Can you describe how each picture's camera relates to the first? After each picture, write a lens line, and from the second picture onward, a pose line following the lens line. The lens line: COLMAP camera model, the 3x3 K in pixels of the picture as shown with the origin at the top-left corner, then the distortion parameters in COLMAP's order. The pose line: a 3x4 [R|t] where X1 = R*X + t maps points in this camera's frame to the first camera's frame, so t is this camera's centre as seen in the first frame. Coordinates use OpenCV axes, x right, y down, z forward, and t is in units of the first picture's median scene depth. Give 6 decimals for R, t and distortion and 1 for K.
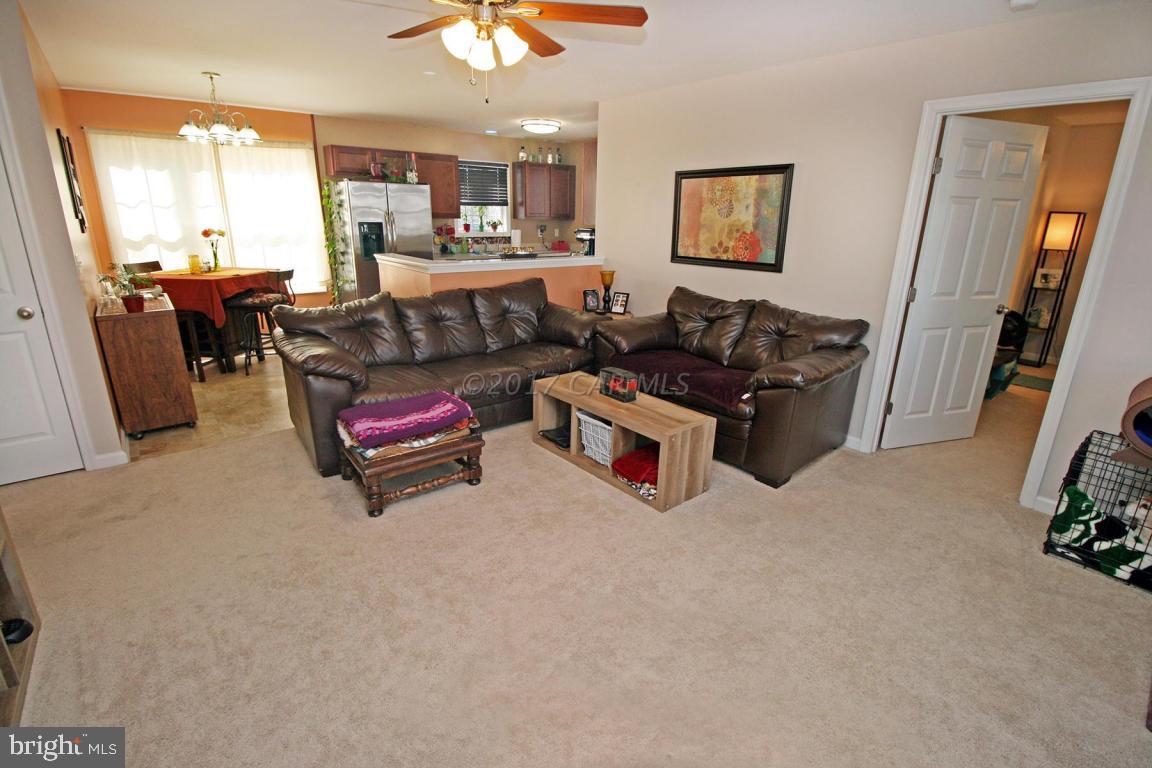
lens RADIAL K [[541.6, 0, 575.4], [0, 541.6, 382.6], [0, 0, 1]] dist [-0.001317, -0.010828]
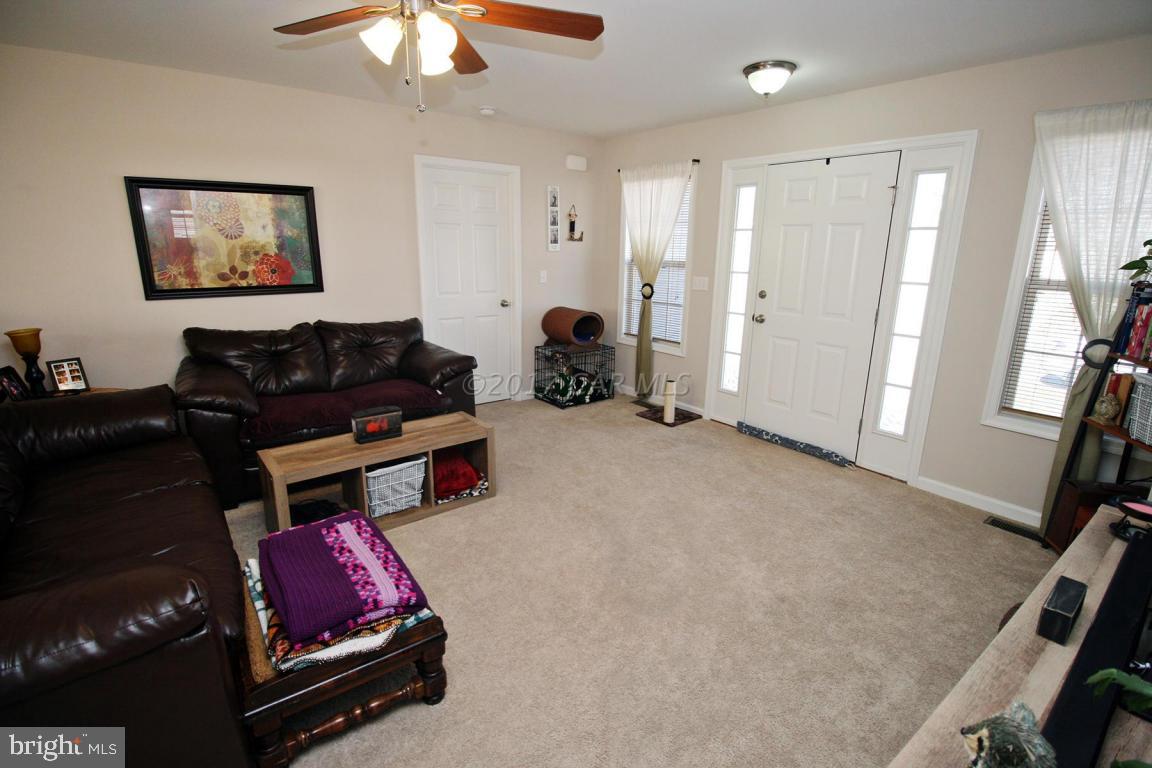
lens RADIAL K [[541.6, 0, 581.9], [0, 541.6, 376.5], [0, 0, 1]] dist [-0.001317, -0.010828]
pose [[0.012903, -0.255241, 0.966791, -0.510592], [0.284866, 0.927743, 0.241130, -0.126862], [-0.958480, 0.272295, 0.084680, 0.382956]]
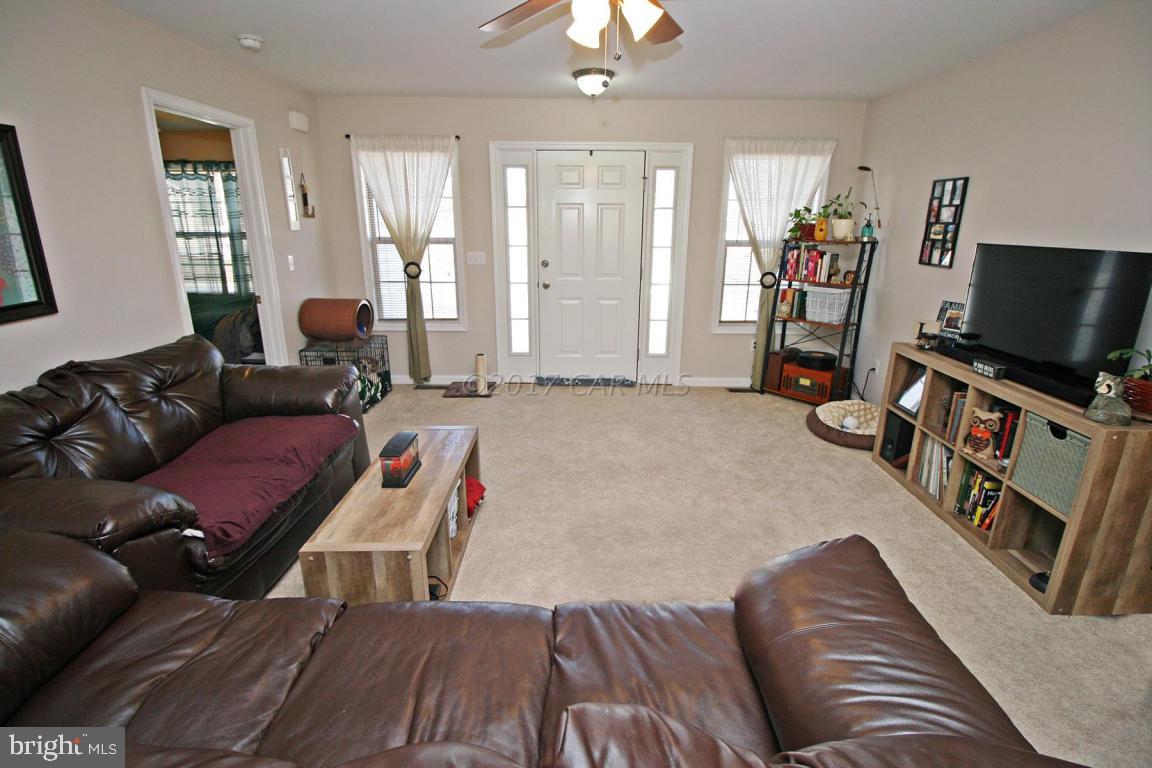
lens RADIAL K [[541.6, 0, 578.4], [0, 541.6, 380.5], [0, 0, 1]] dist [-0.001317, -0.010828]
pose [[-0.774210, -0.199620, 0.600625, -0.335763], [0.170042, 0.848472, 0.501179, -0.264604], [-0.609659, 0.490150, -0.622952, 0.830299]]
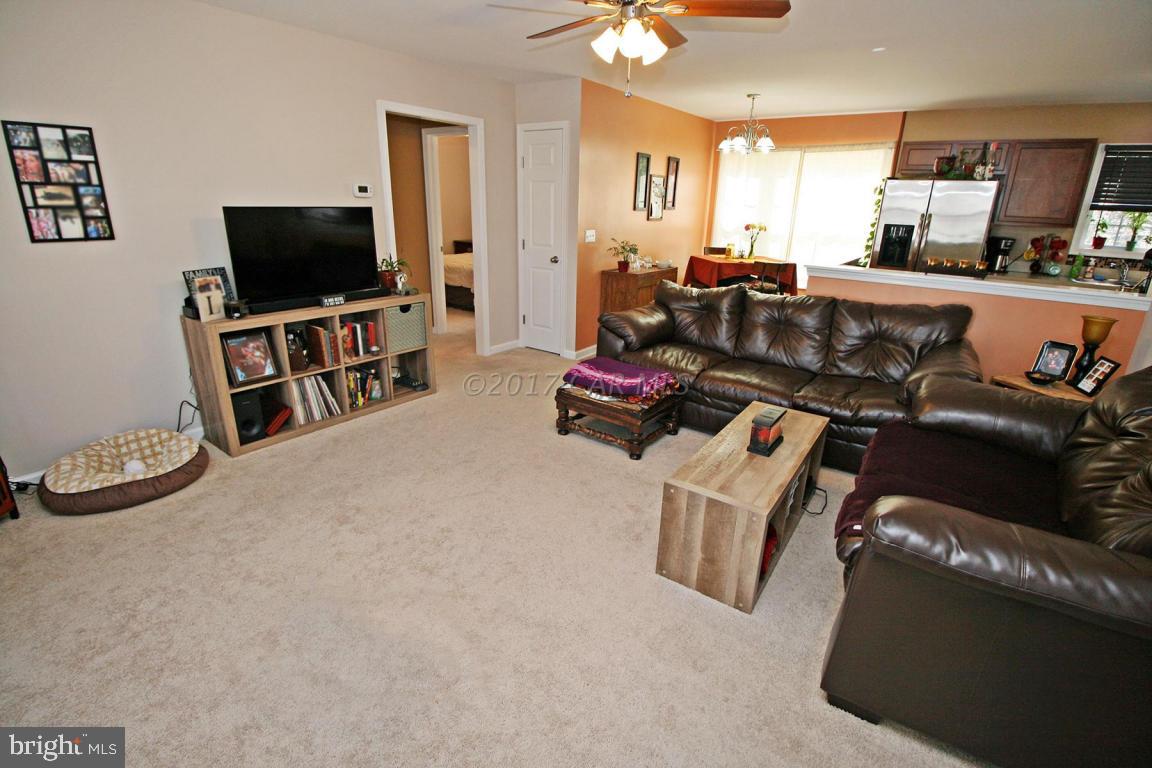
lens RADIAL K [[541.6, 0, 578.1], [0, 541.6, 374.7], [0, 0, 1]] dist [-0.001317, -0.010828]
pose [[0.263186, 0.285000, -0.921687, 0.454927], [-0.312751, 0.928980, 0.197950, -0.089973], [0.912644, 0.236161, 0.333629, 0.323488]]
